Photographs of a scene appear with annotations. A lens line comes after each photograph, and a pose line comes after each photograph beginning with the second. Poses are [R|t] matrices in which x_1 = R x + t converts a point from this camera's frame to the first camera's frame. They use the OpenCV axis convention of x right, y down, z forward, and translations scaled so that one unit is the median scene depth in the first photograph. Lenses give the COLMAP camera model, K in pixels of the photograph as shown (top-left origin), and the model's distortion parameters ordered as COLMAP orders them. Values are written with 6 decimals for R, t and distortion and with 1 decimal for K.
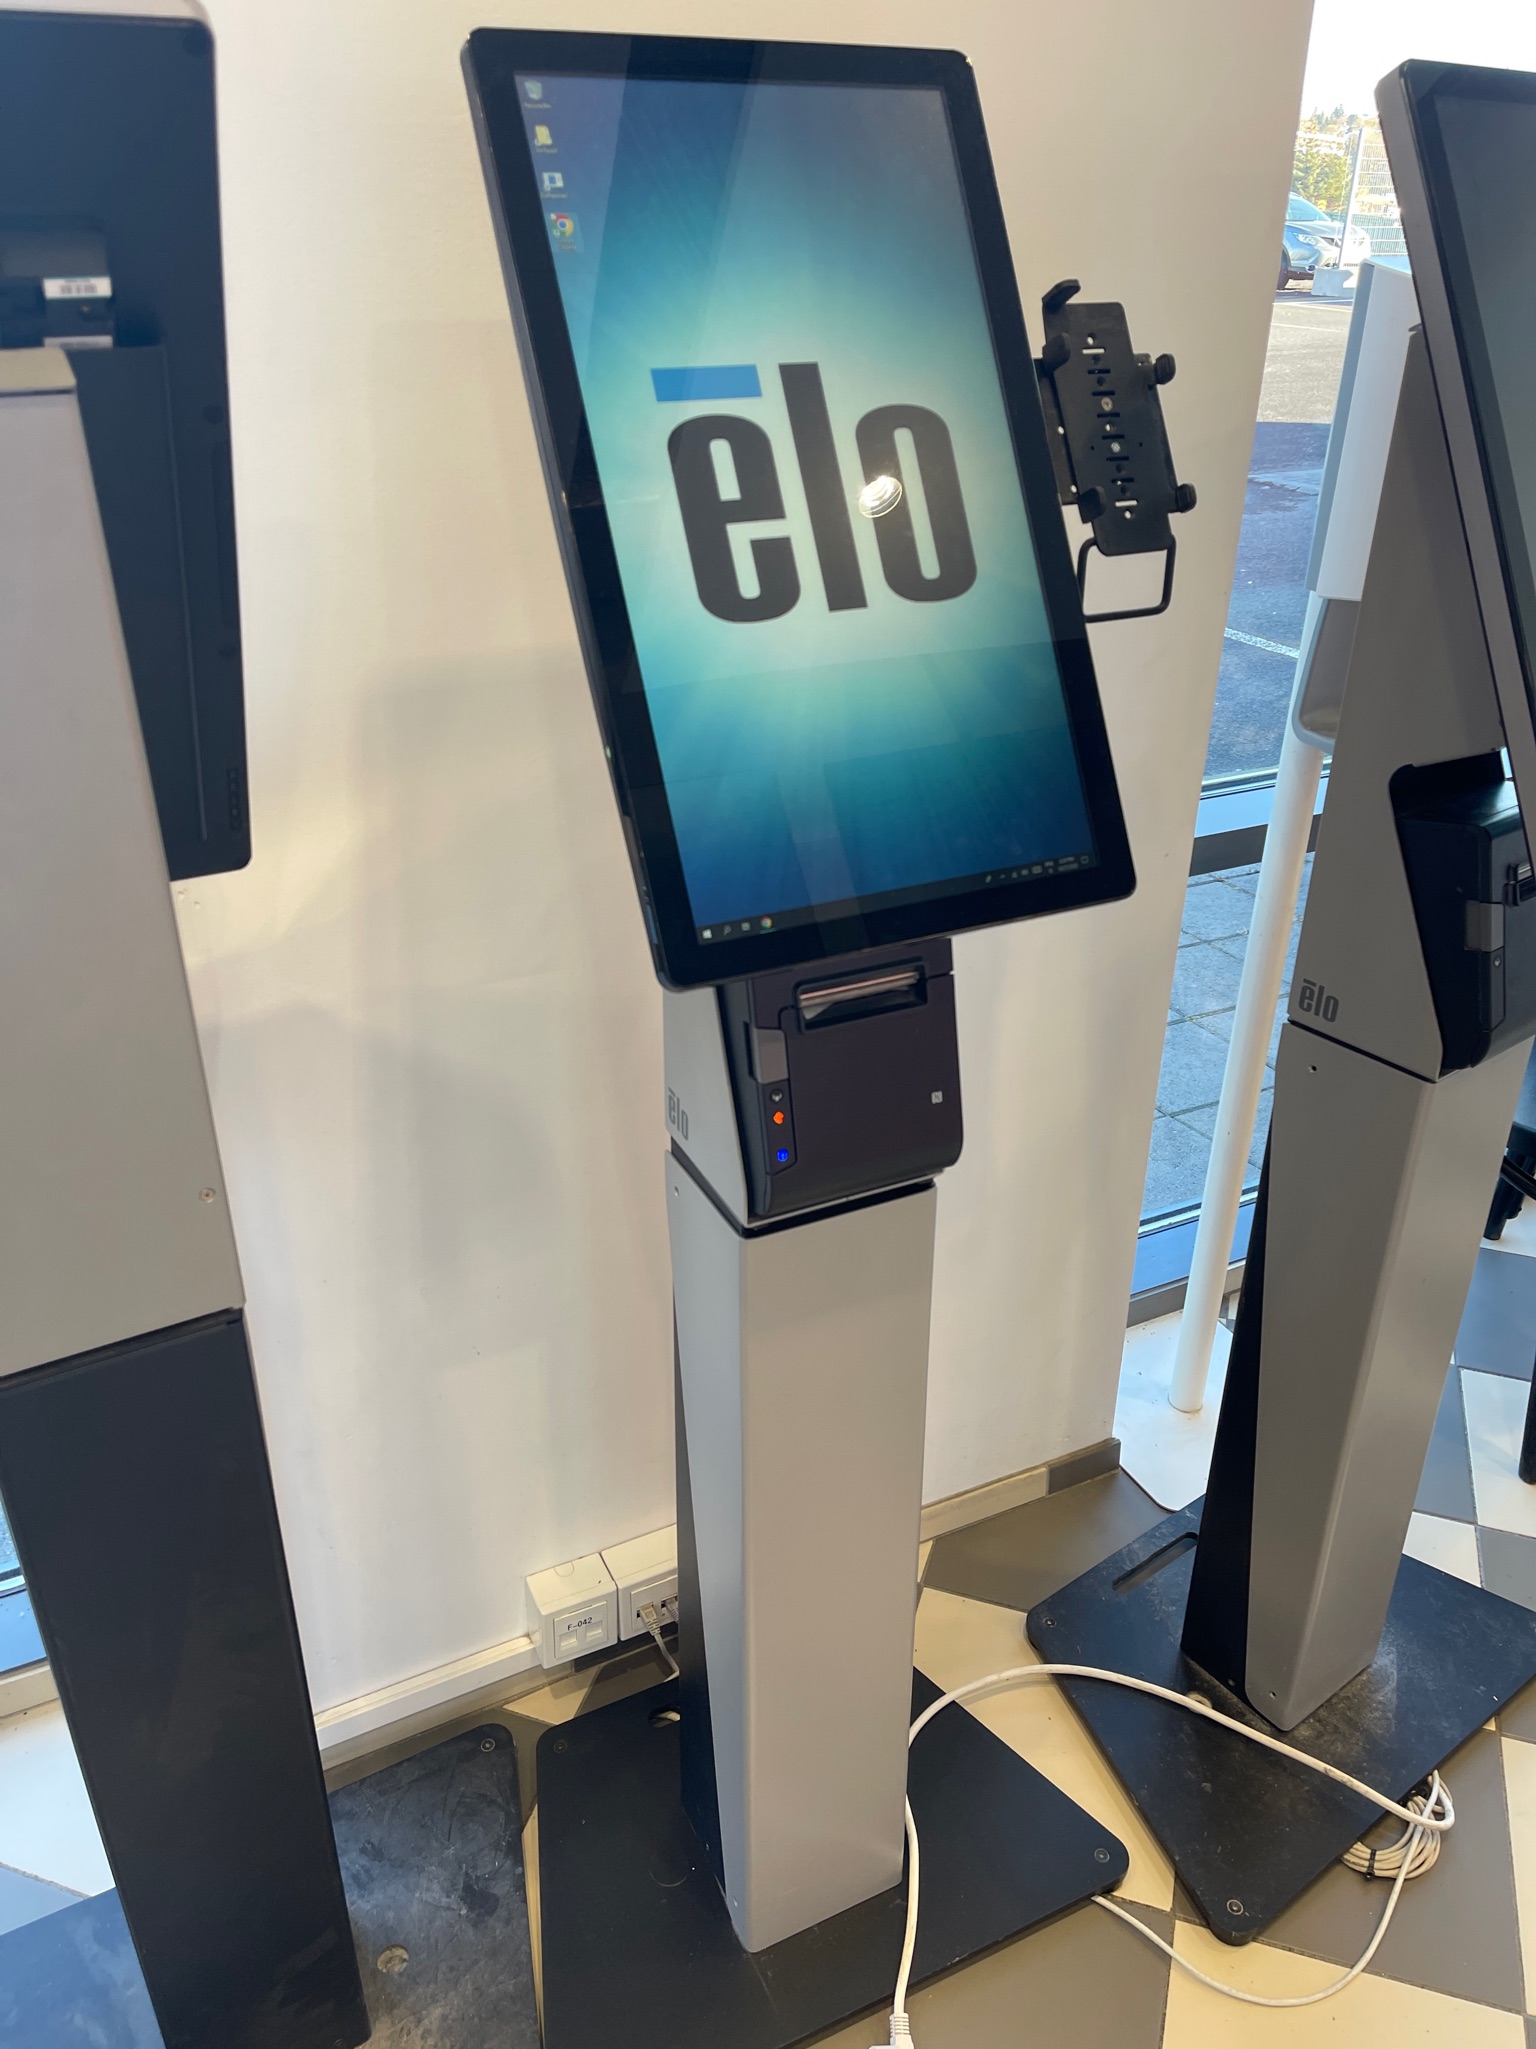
lens RADIAL K [[1565.5, 0, 746.4], [0, 1565.5, 1036.7], [0, 0, 1]] dist [-0.001190, -0.000092]
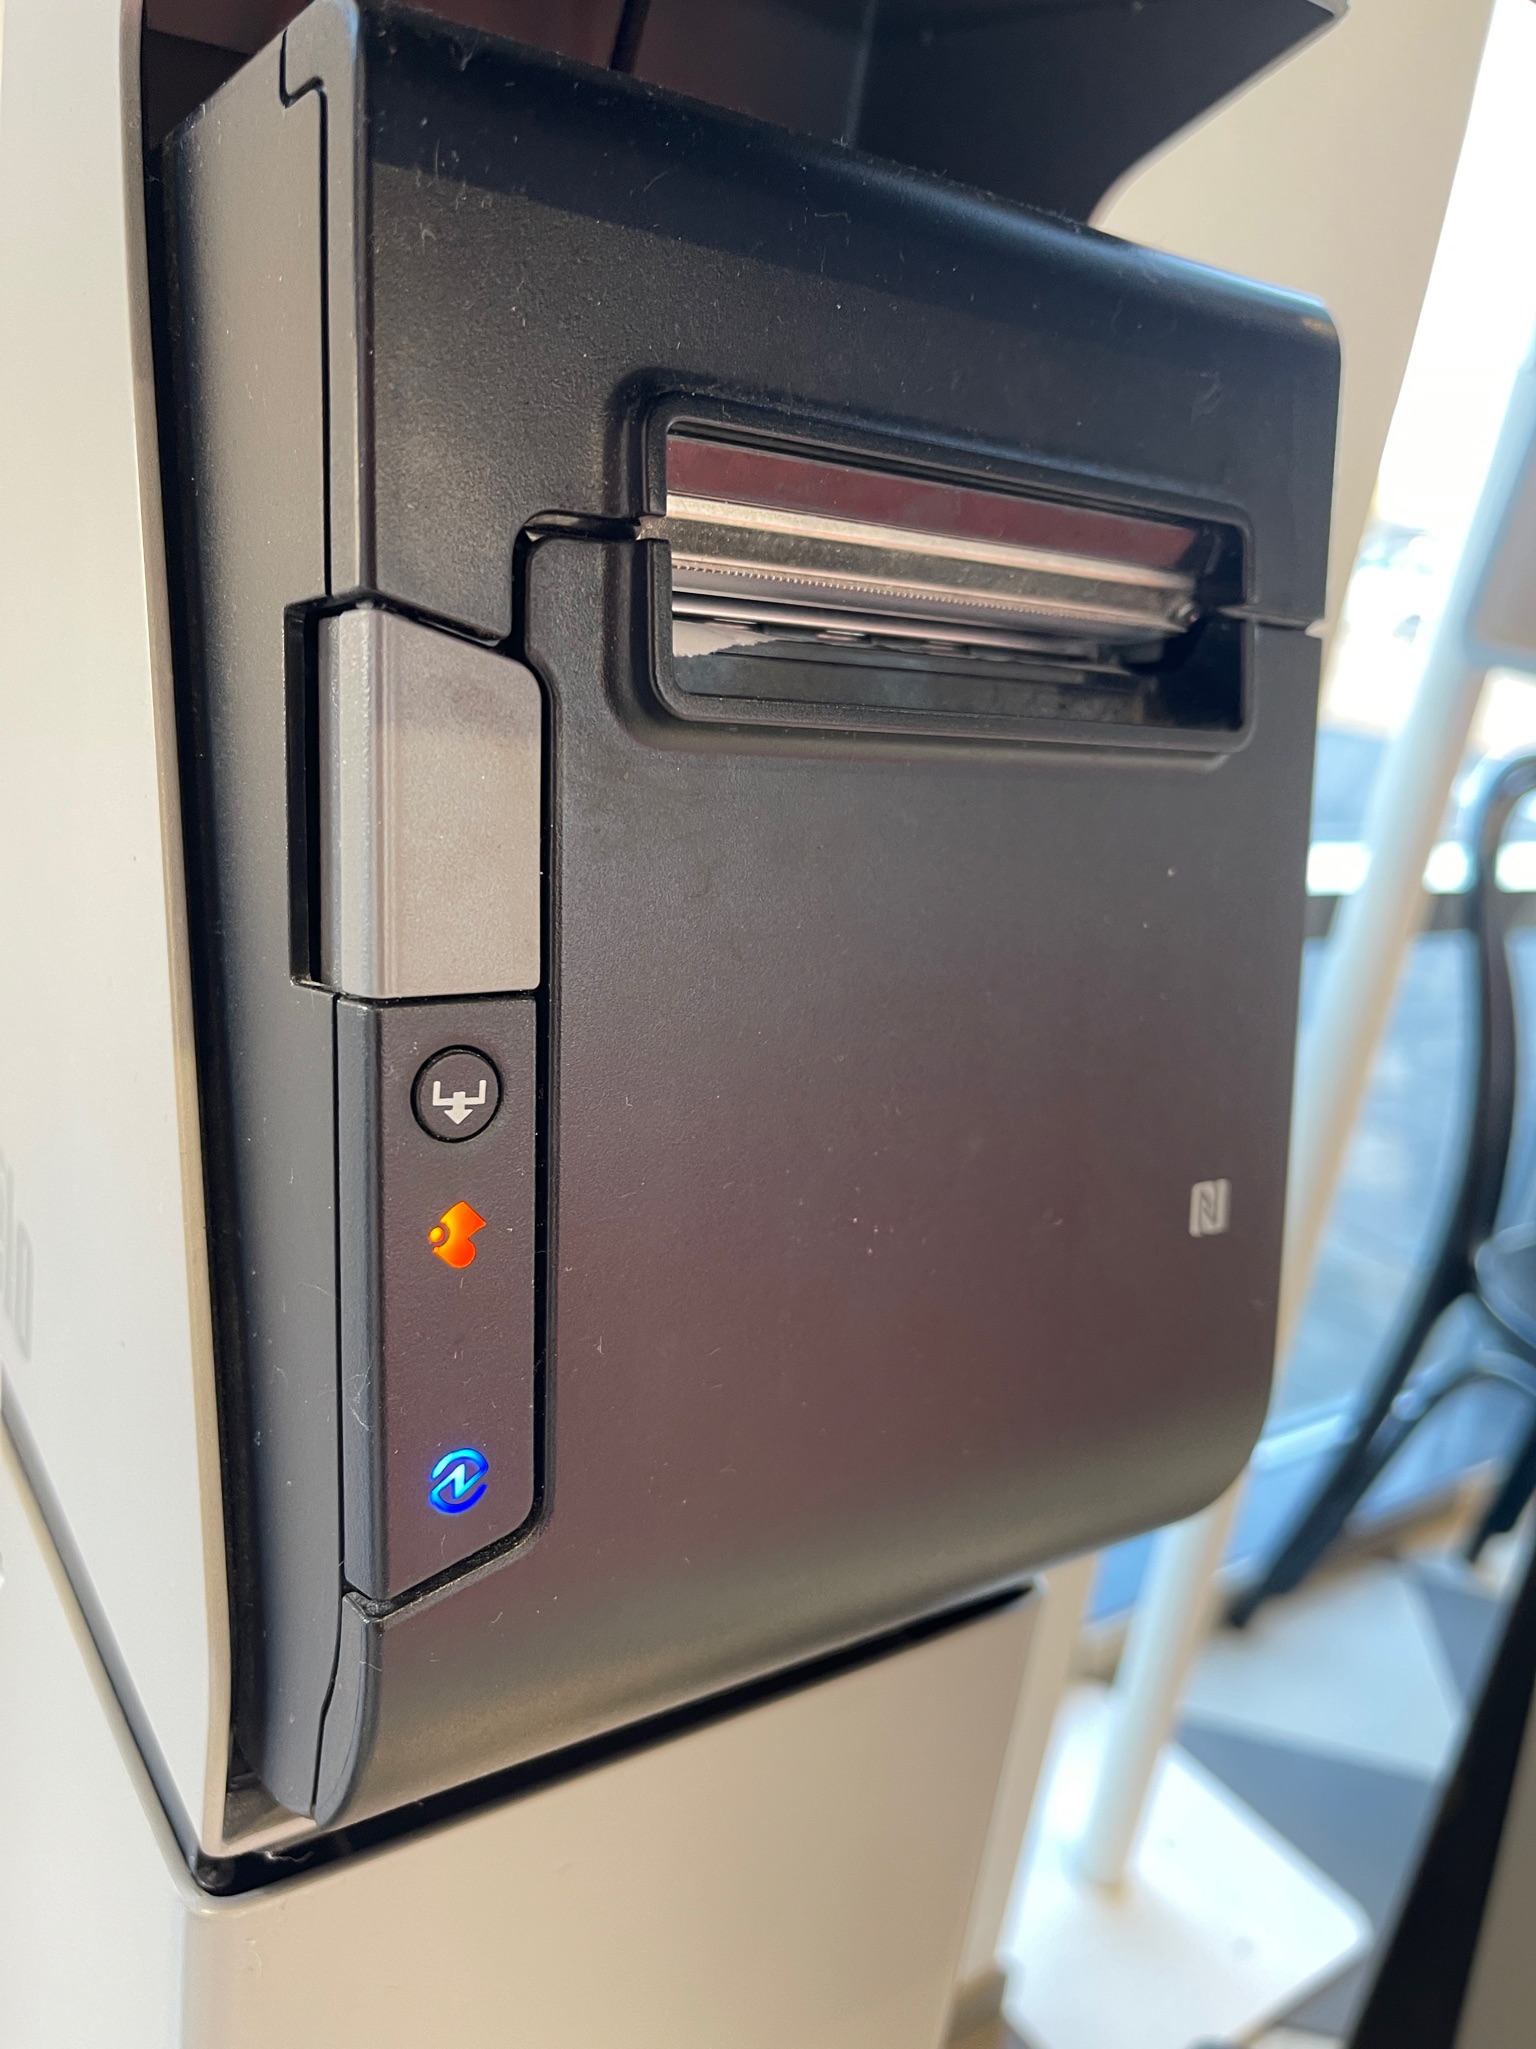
lens RADIAL K [[1565.5, 0, 746.4], [0, 1565.5, 1036.7], [0, 0, 1]] dist [-0.001190, -0.000092]
pose [[0.972219, 0.087647, 0.217044, 0.011740], [-0.046137, 0.980814, -0.189407, 0.056675], [-0.229481, 0.174132, 0.957610, 0.774112]]
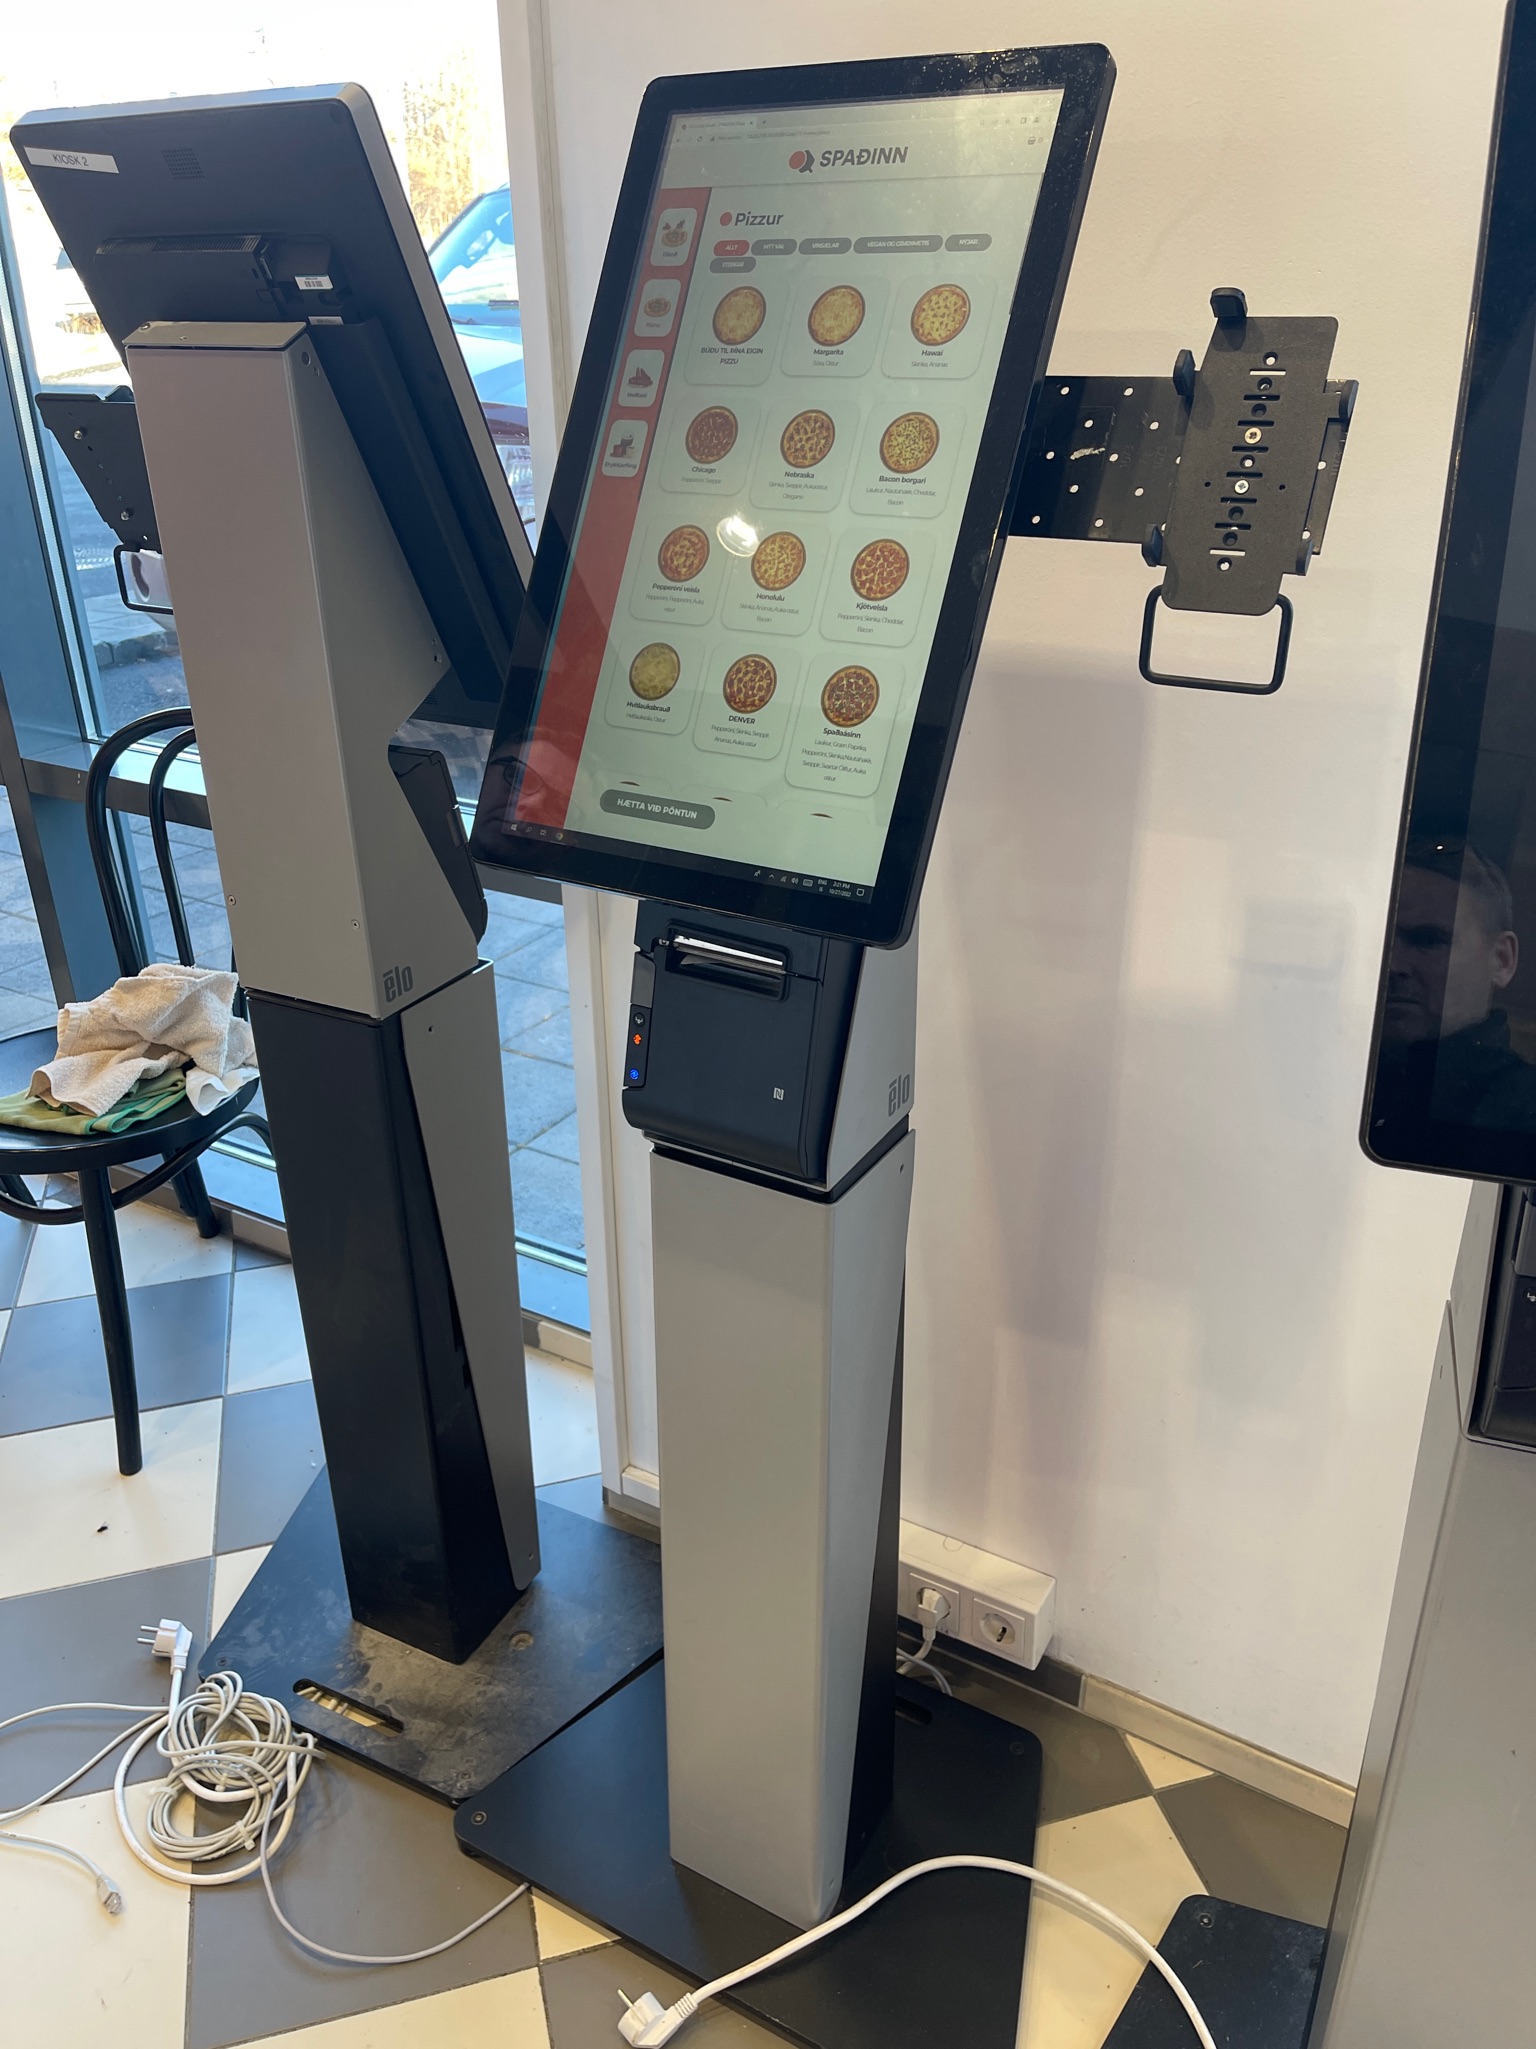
lens RADIAL K [[1565.5, 0, 746.4], [0, 1565.5, 1036.7], [0, 0, 1]] dist [-0.001190, -0.000092]
pose [[0.548306, 0.358073, -0.755741, 0.832369], [-0.379884, 0.911723, 0.156365, -0.138815], [0.745016, 0.201358, 0.635929, 0.329877]]
